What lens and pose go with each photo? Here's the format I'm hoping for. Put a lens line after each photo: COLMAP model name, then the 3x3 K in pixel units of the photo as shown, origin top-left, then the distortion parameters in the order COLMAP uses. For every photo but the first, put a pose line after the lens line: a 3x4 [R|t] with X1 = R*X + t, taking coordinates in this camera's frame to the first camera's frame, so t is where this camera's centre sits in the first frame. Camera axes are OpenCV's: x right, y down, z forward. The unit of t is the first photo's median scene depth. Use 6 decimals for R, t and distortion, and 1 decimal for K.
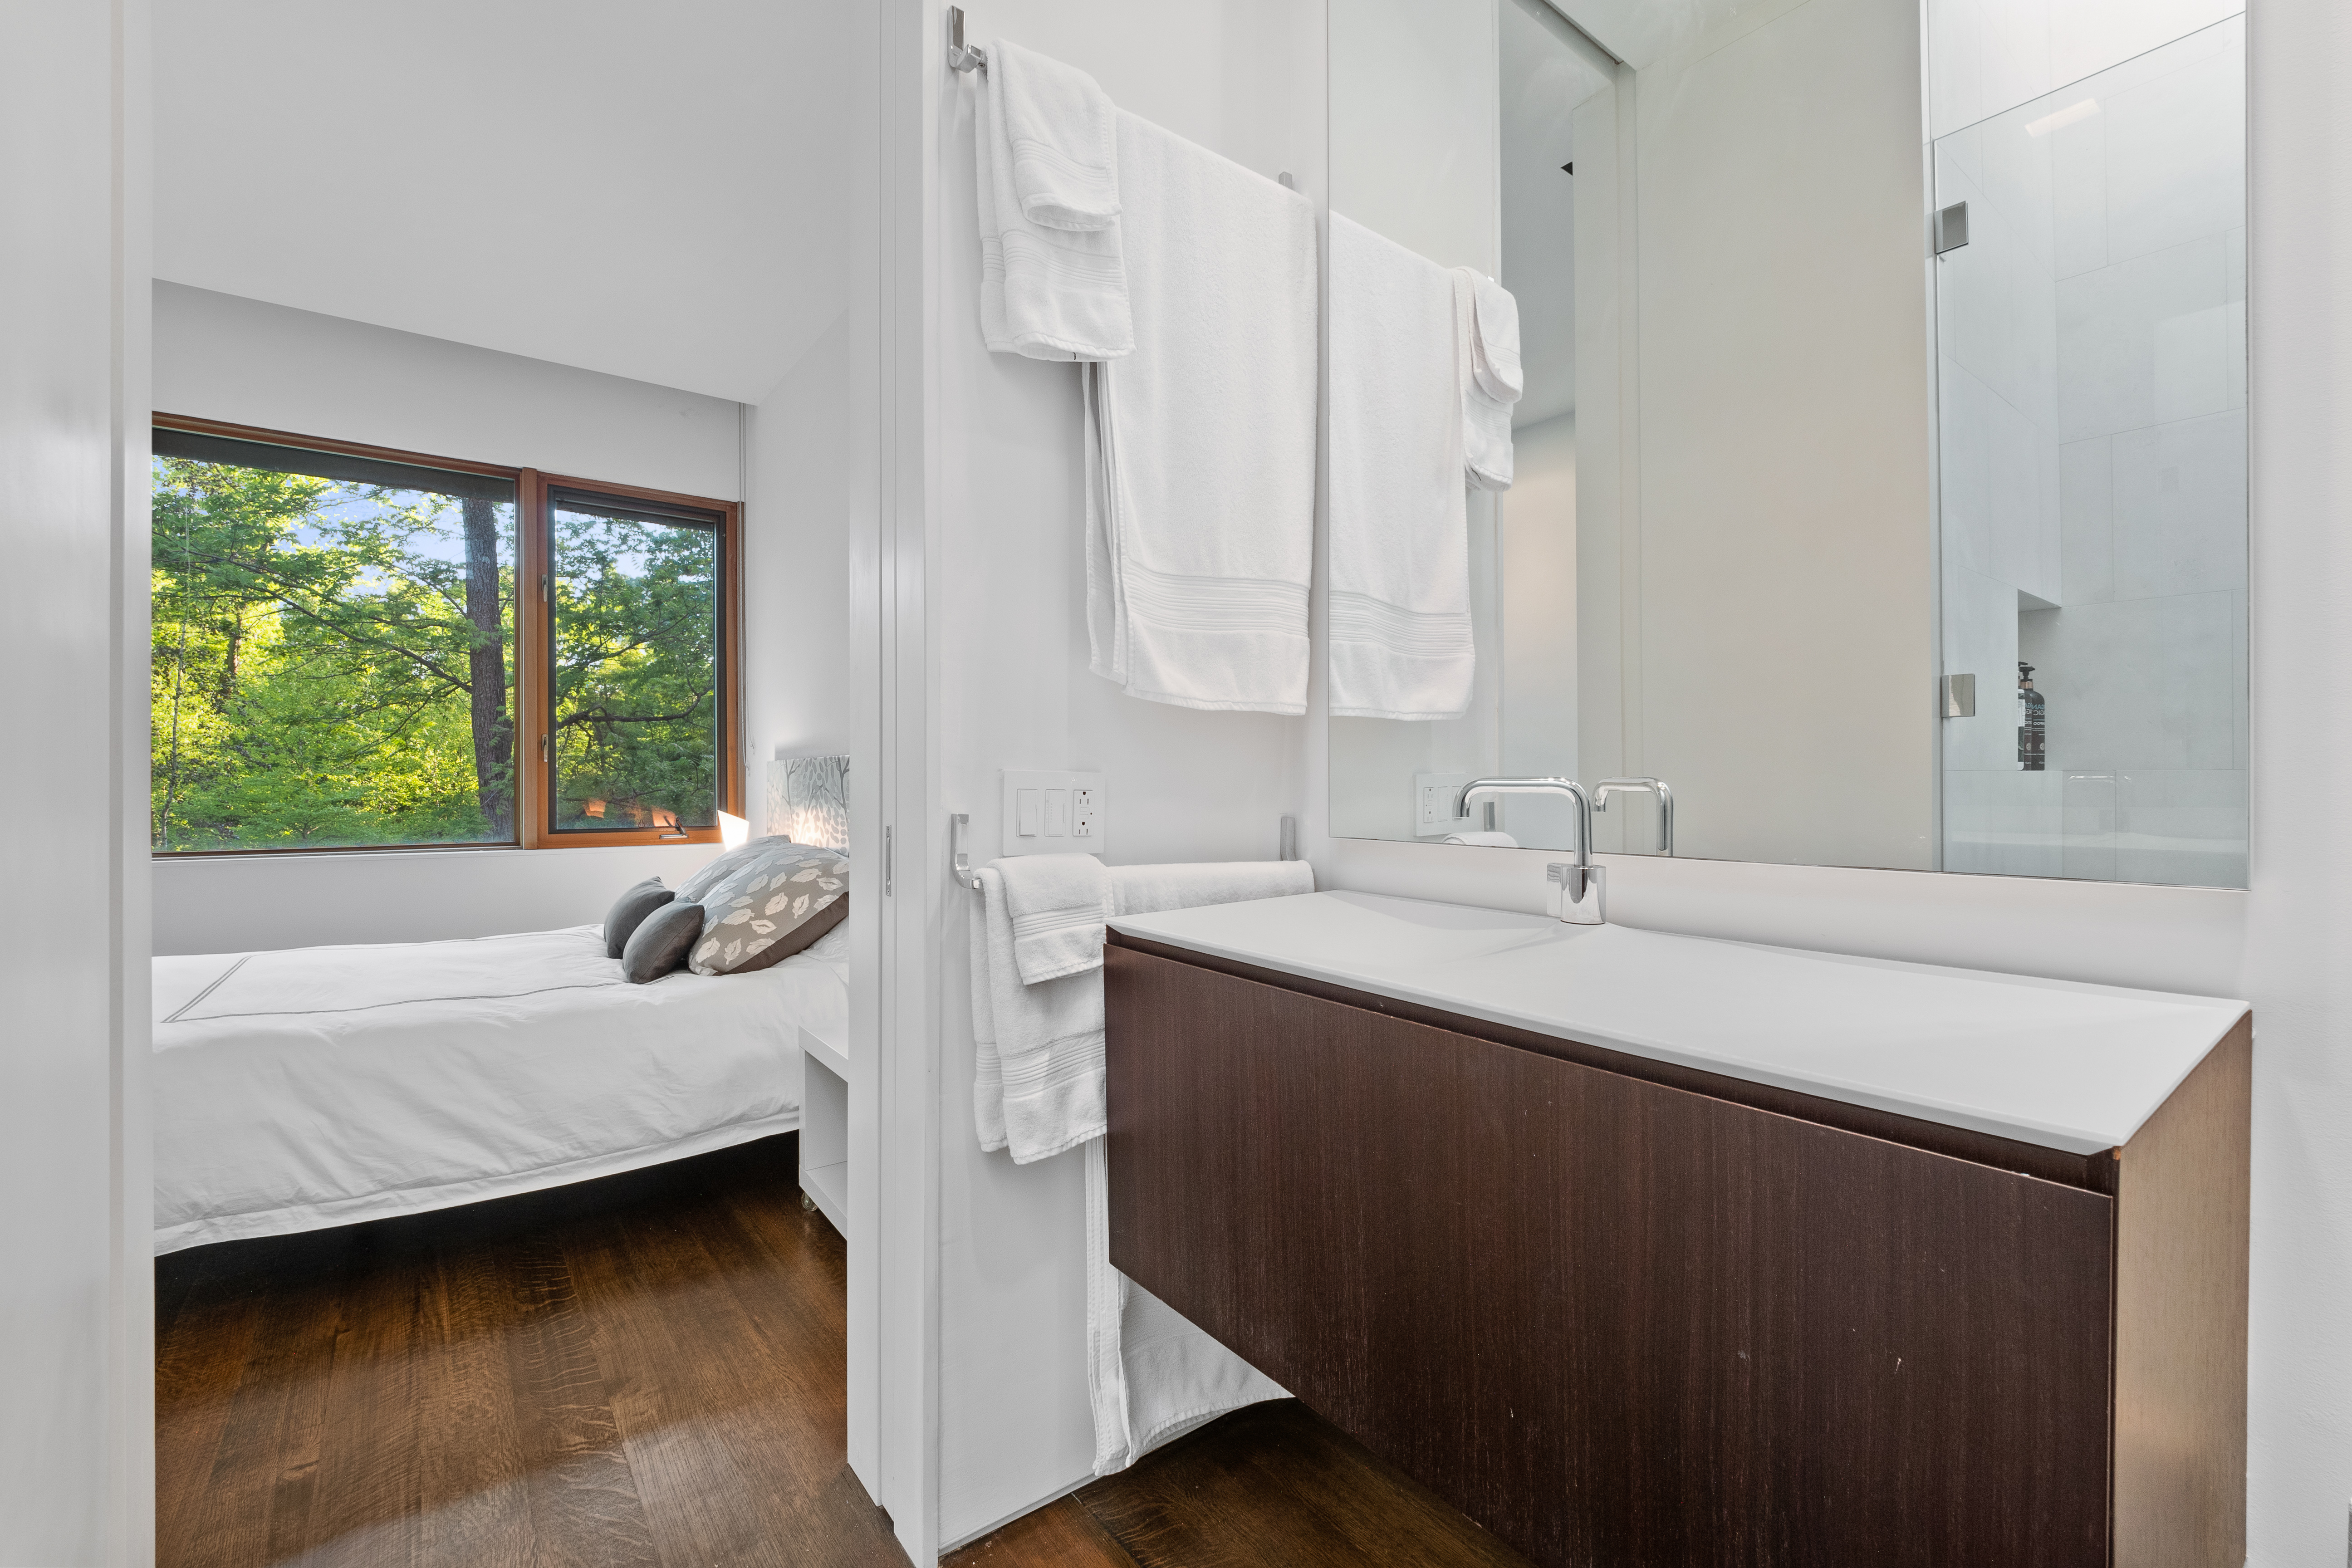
lens RADIAL K [[987.5, 0, 1176.0], [0, 987.5, 784.0], [0, 0, 1]] dist [-0.014006, 0.000009]
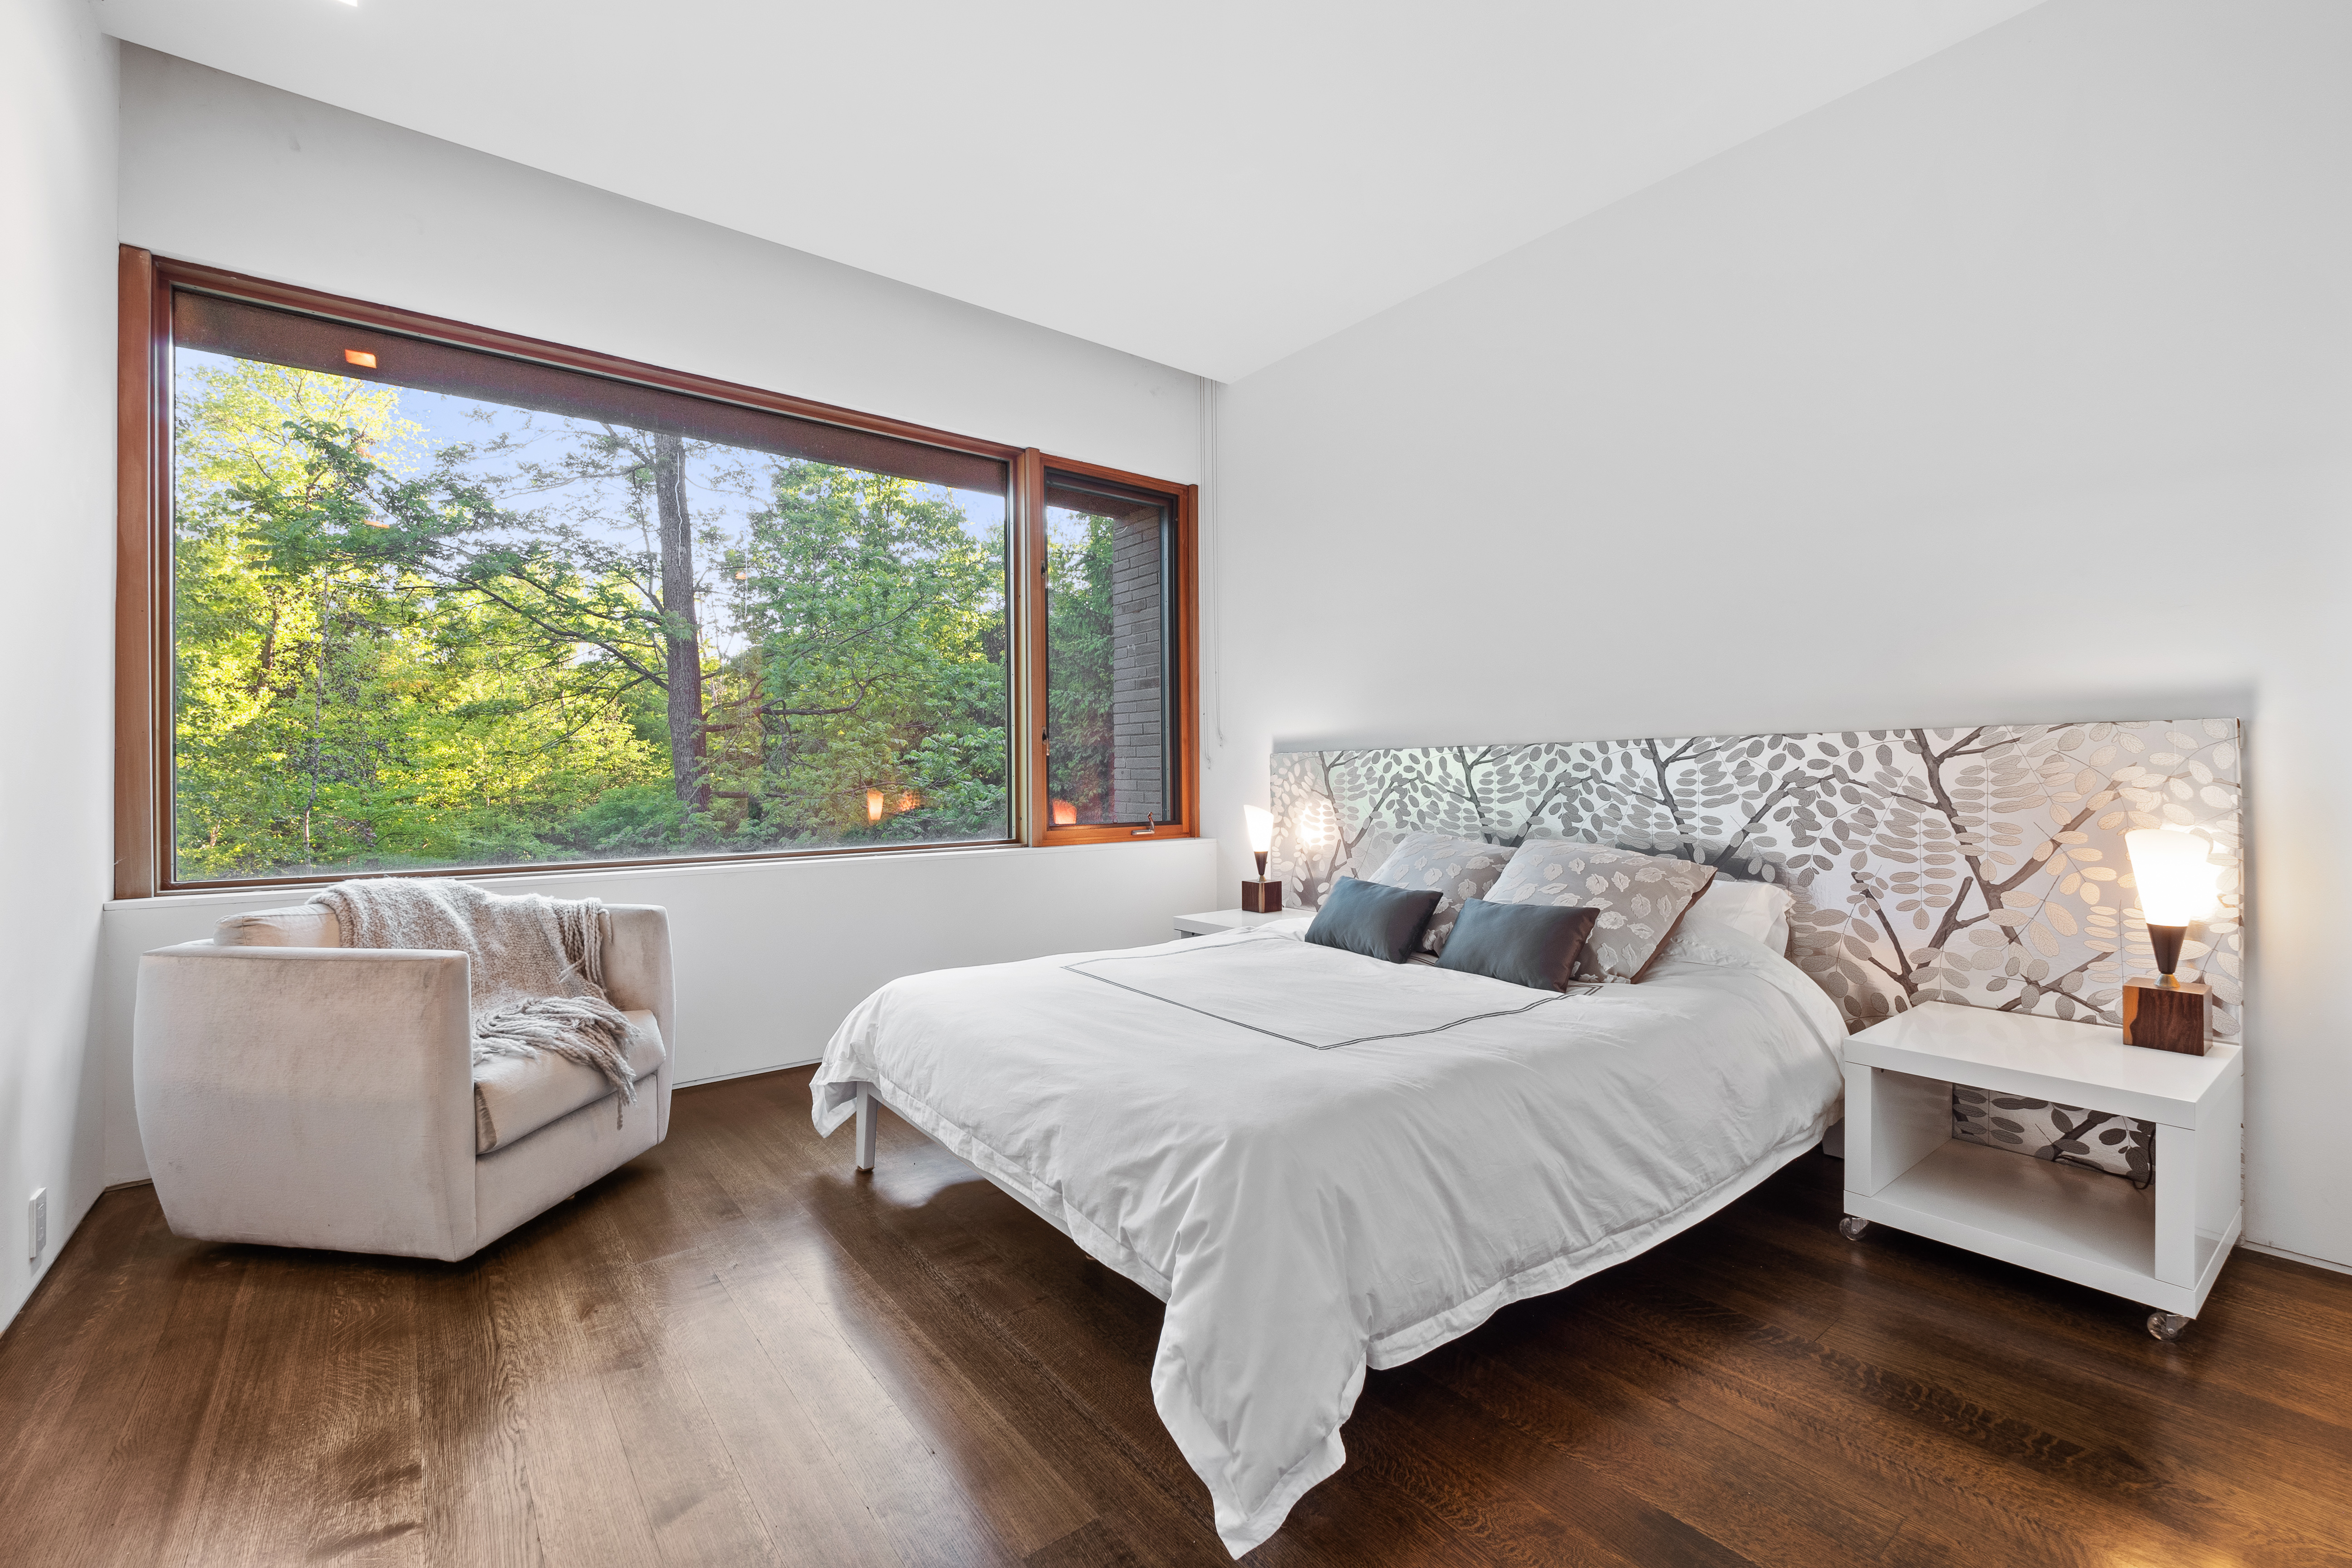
lens RADIAL K [[969.4, 0, 1168.2], [0, 969.4, 768.9], [0, 0, 1]] dist [0.027677, -0.026709]
pose [[0.999809, -0.007511, 0.018059, -0.550234], [0.007631, 0.999949, -0.006575, -0.002676], [-0.018009, 0.006712, 0.999815, 0.052739]]
